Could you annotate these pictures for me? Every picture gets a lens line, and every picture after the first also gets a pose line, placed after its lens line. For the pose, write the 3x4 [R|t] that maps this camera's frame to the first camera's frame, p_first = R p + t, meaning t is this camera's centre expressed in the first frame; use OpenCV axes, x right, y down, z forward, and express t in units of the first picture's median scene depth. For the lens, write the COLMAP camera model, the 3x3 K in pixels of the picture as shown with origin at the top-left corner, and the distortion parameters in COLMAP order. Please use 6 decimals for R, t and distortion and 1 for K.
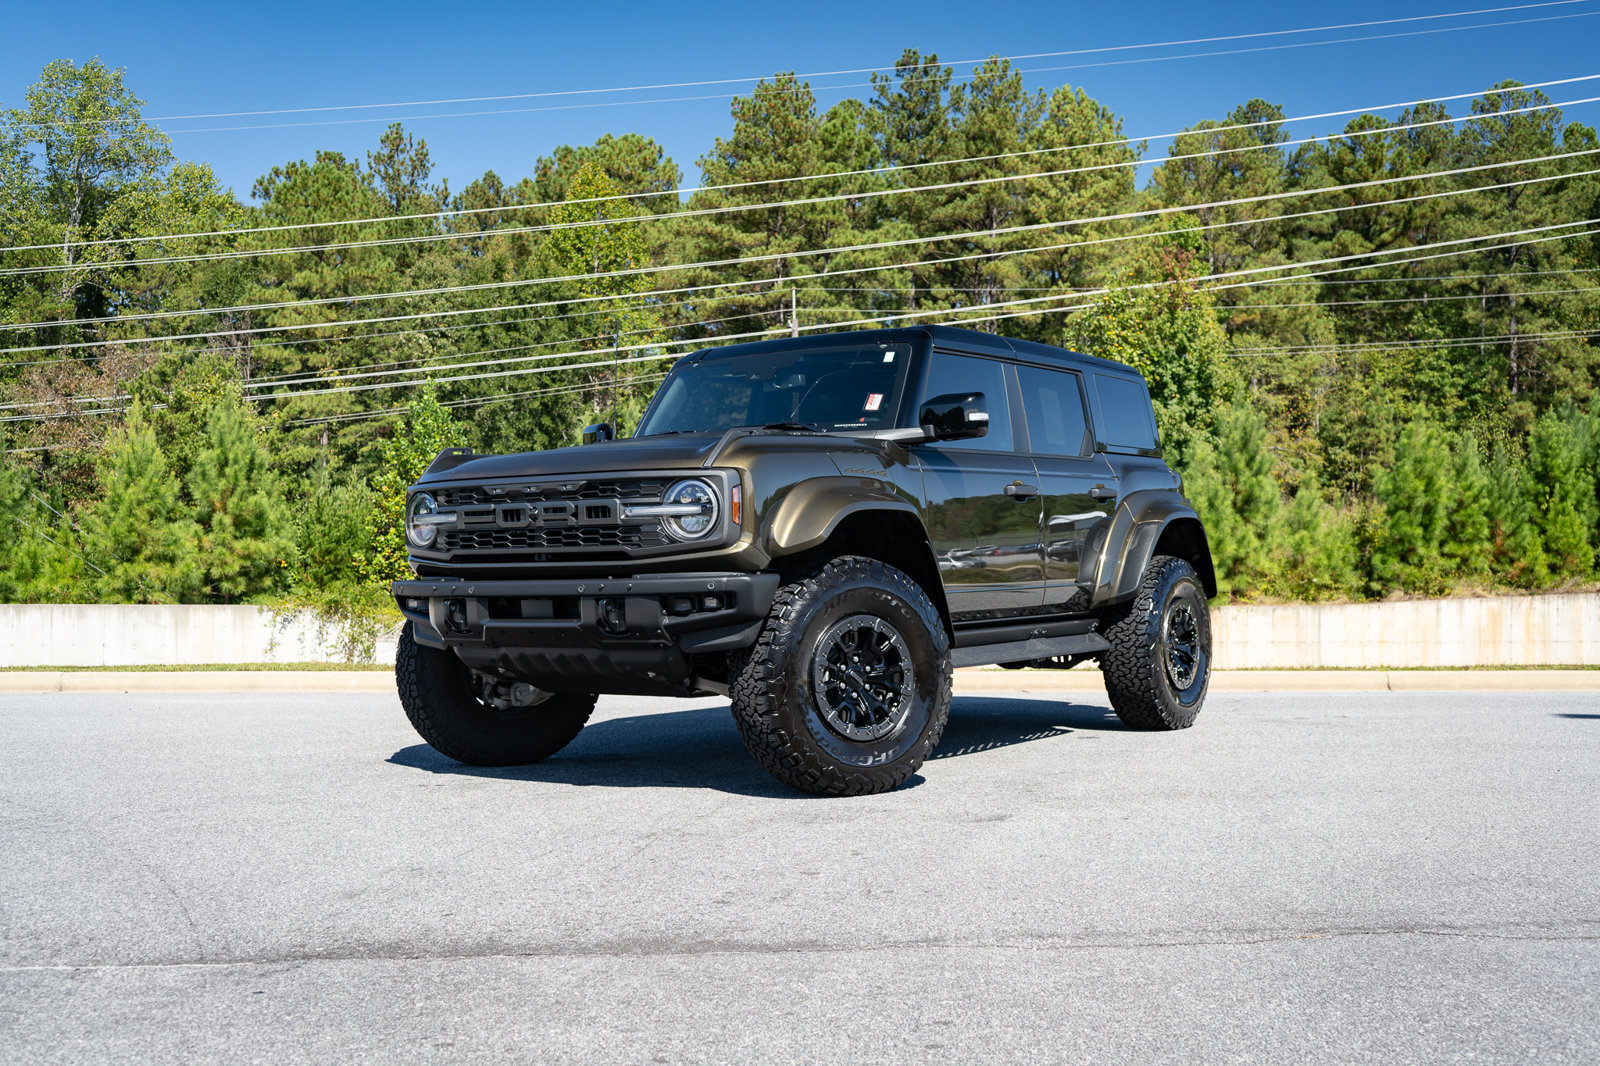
lens RADIAL K [[1857.6, 0, 804.6], [0, 1857.6, 534.2], [0, 0, 1]] dist [0.017903, 0.020287]
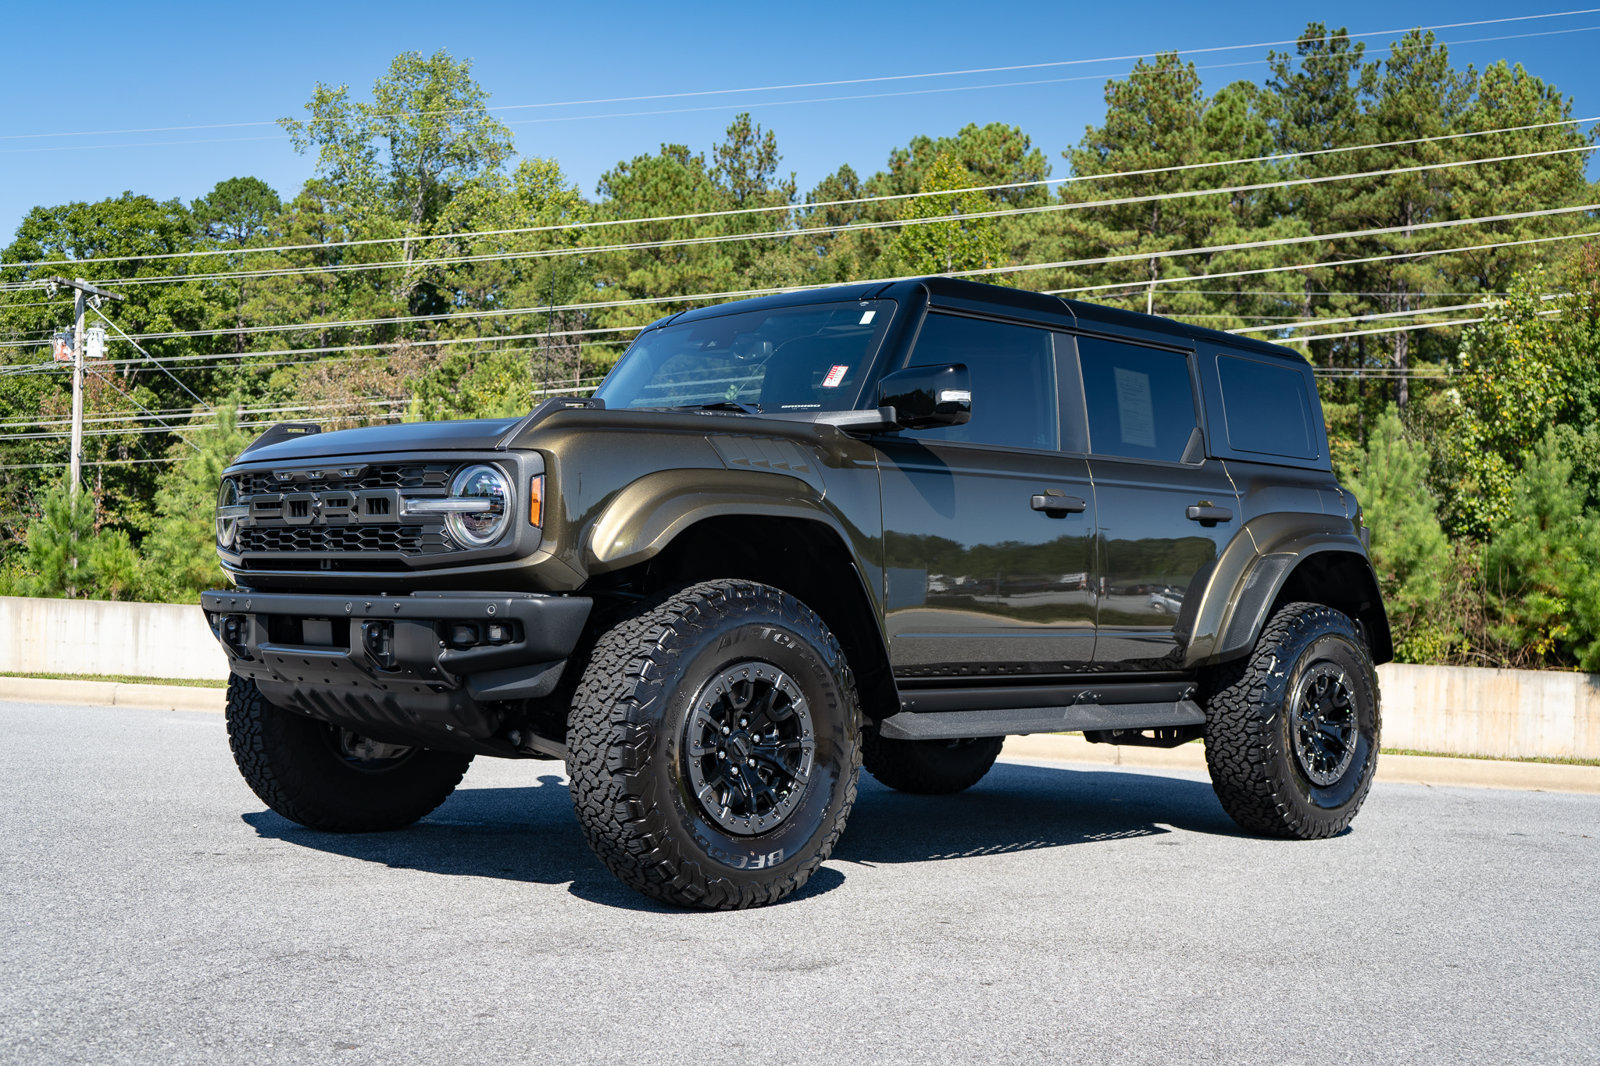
lens RADIAL K [[1998.6, 0, 801.1], [0, 1998.6, 531.5], [0, 0, 1]] dist [0.016052, 0.069830]
pose [[0.977127, 0.034883, -0.209774, 0.028569], [-0.038356, 0.999186, -0.012510, 0.000239], [0.209167, 0.020270, 0.977670, 0.031164]]
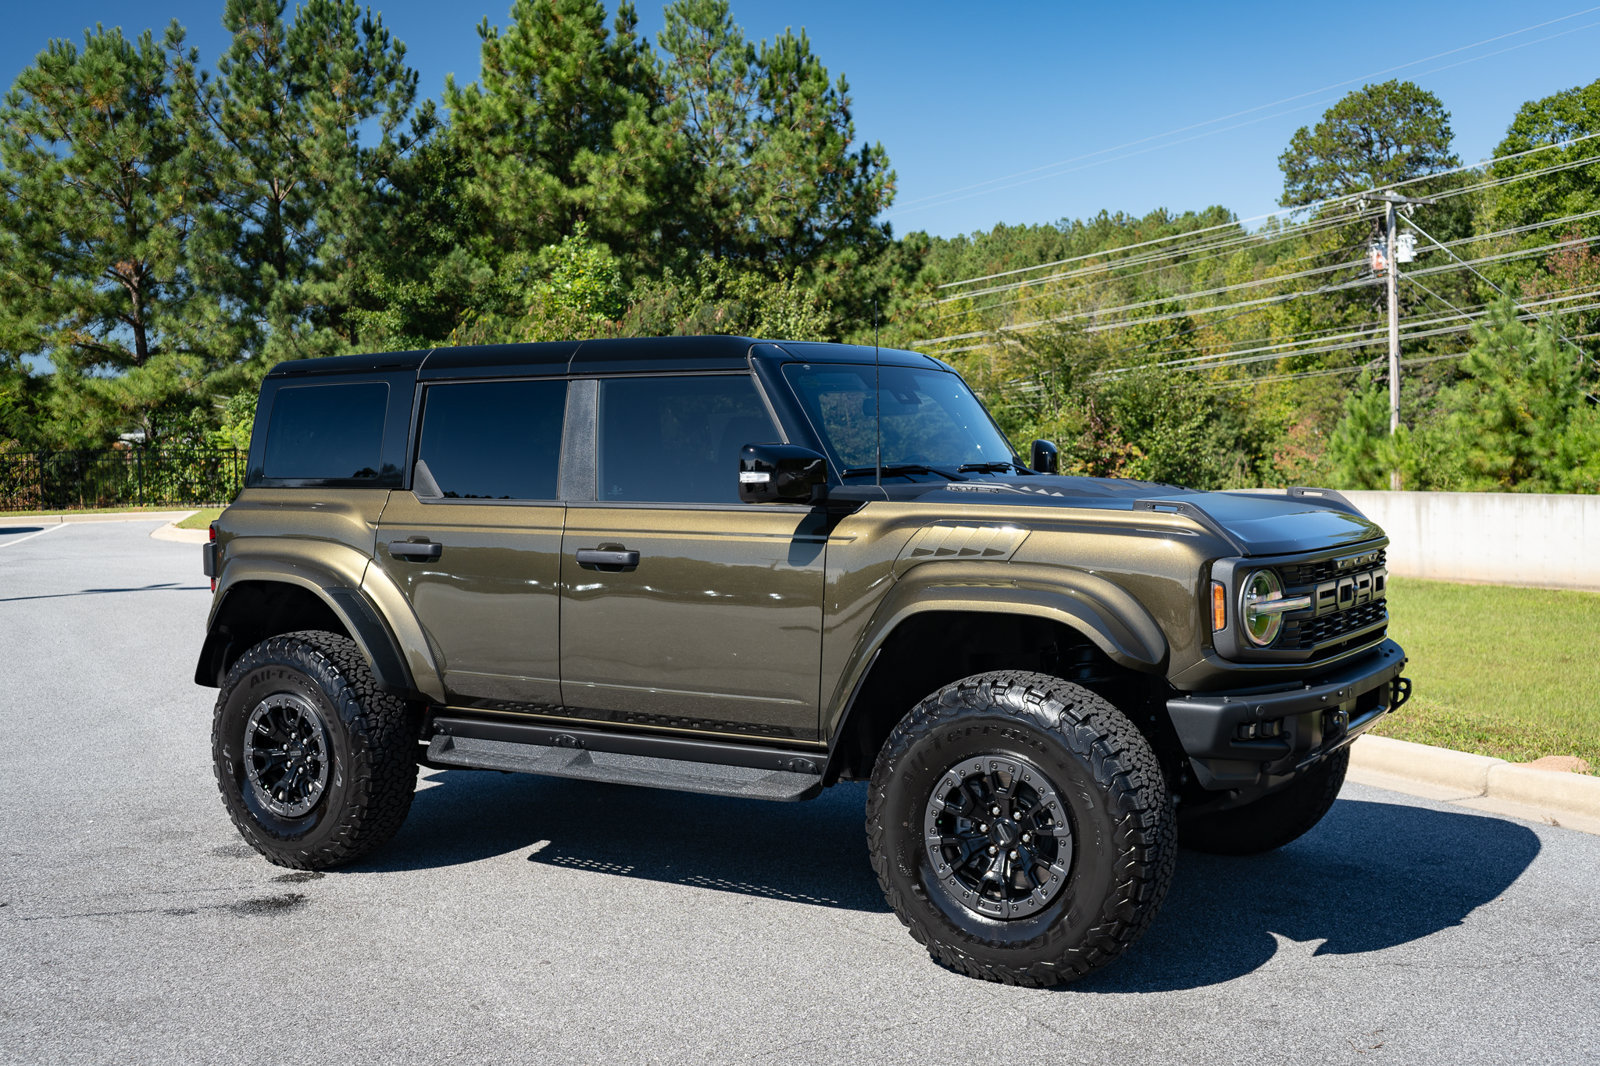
lens RADIAL K [[1779.8, 0, 804.4], [0, 1779.8, 511.3], [0, 0, 1]] dist [0.022091, 0.024294]
pose [[0.469909, 0.030966, -0.882172, 0.117749], [0.040479, 0.997577, 0.056579, -0.012086], [0.881786, -0.062297, 0.467517, 0.131770]]
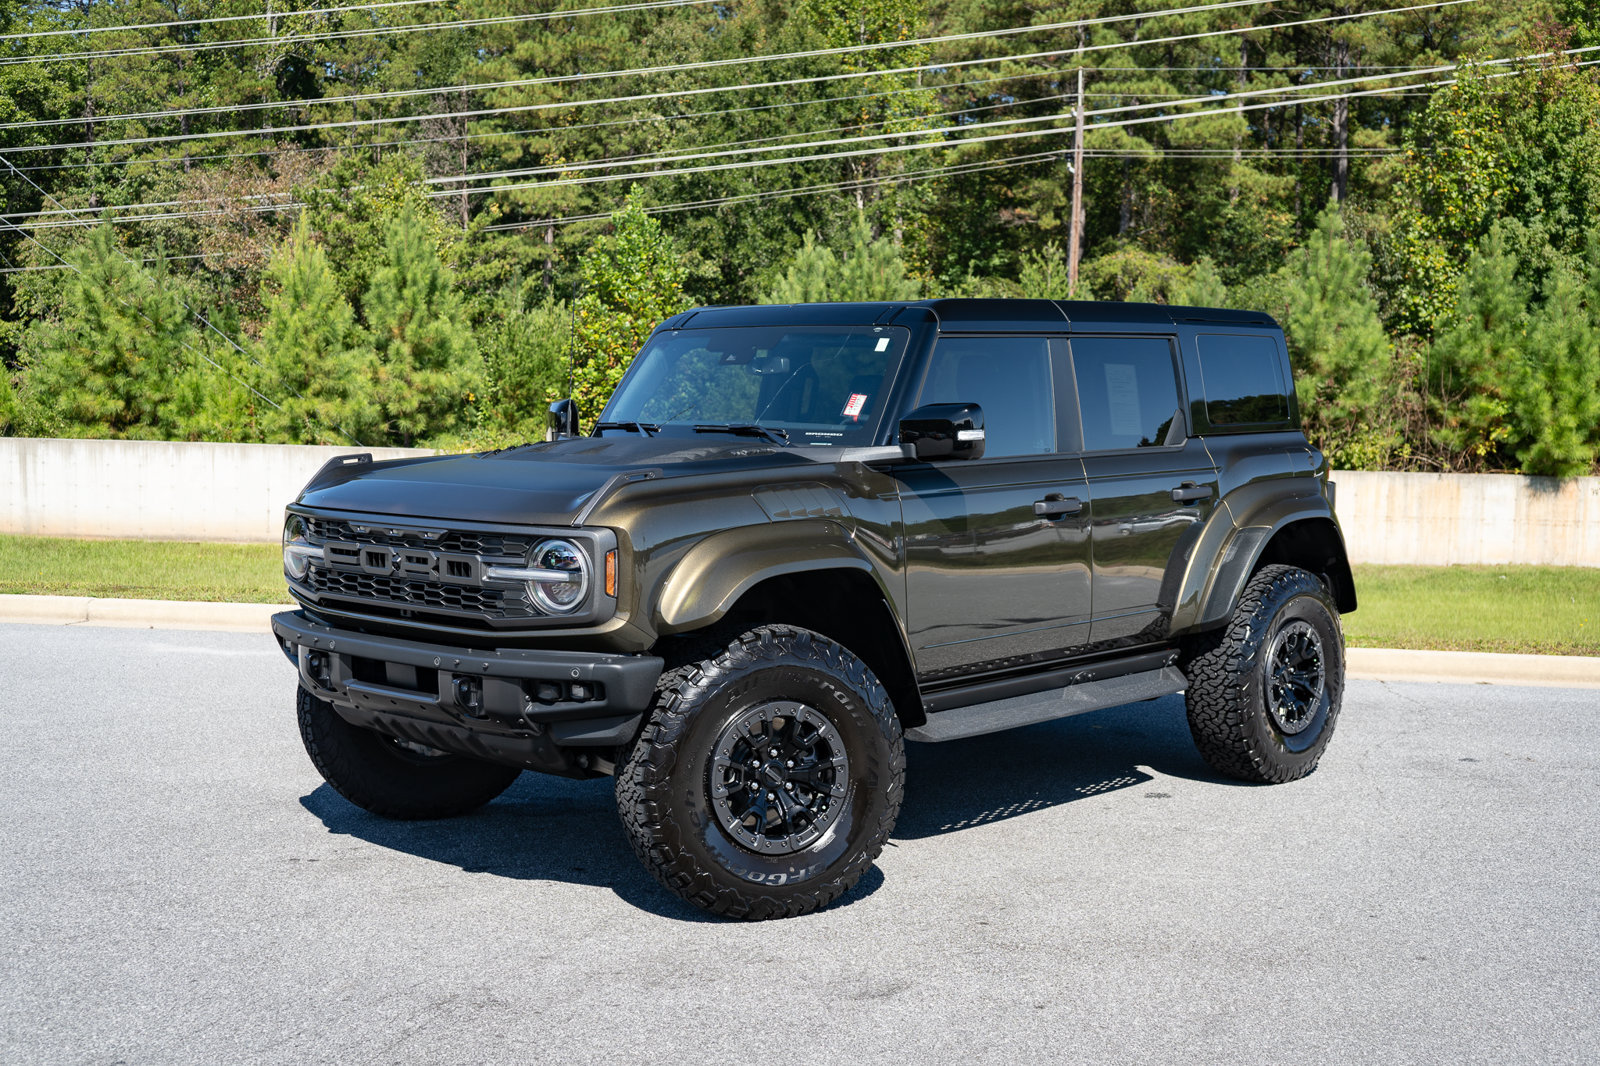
lens RADIAL K [[2150.9, 0, 800.9], [0, 2150.9, 534.0], [0, 0, 1]] dist [0.016956, 0.065915]
pose [[0.986903, 0.032732, -0.157956, 0.023993], [-0.016897, 0.994786, 0.100572, -0.015992], [0.160424, -0.096586, 0.982311, 0.010796]]
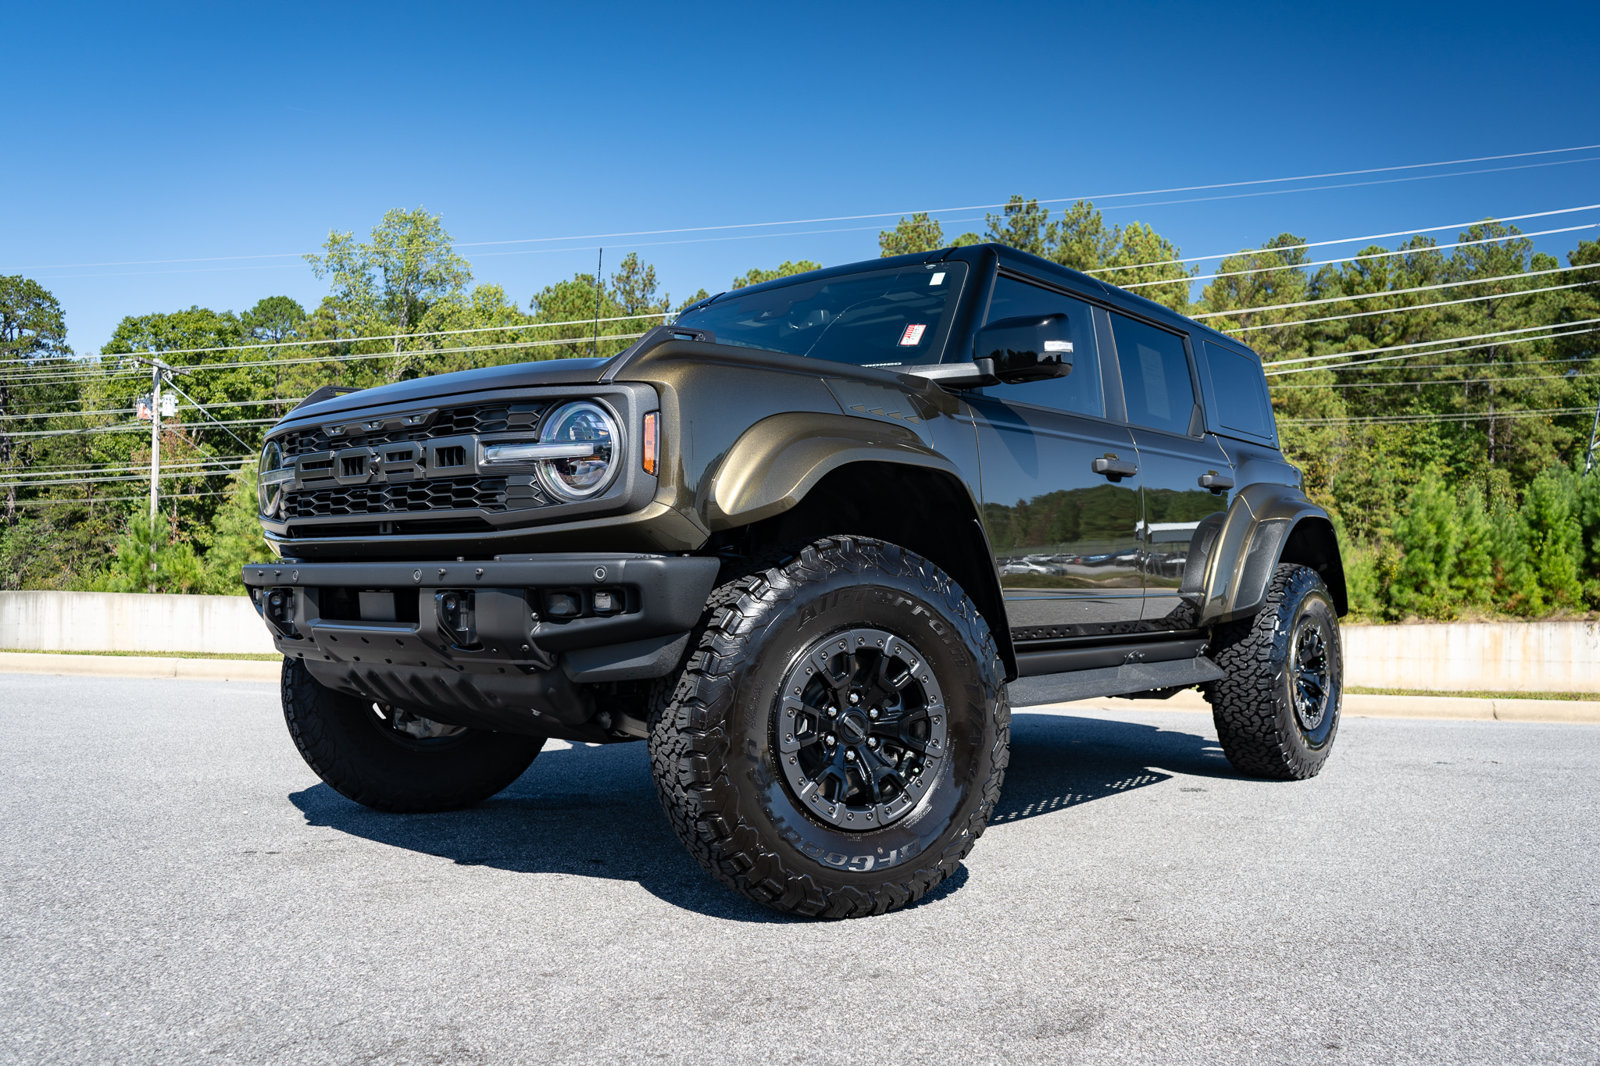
lens RADIAL K [[1311.0, 0, 799.5], [0, 1311.0, 532.4], [0, 0, 1]] dist [-0.011103, 0.006926]
pose [[0.994234, 0.019173, -0.105500, 0.007144], [-0.021692, 0.999505, -0.022783, 0.002773], [0.105011, 0.024940, 0.994158, 0.071479]]
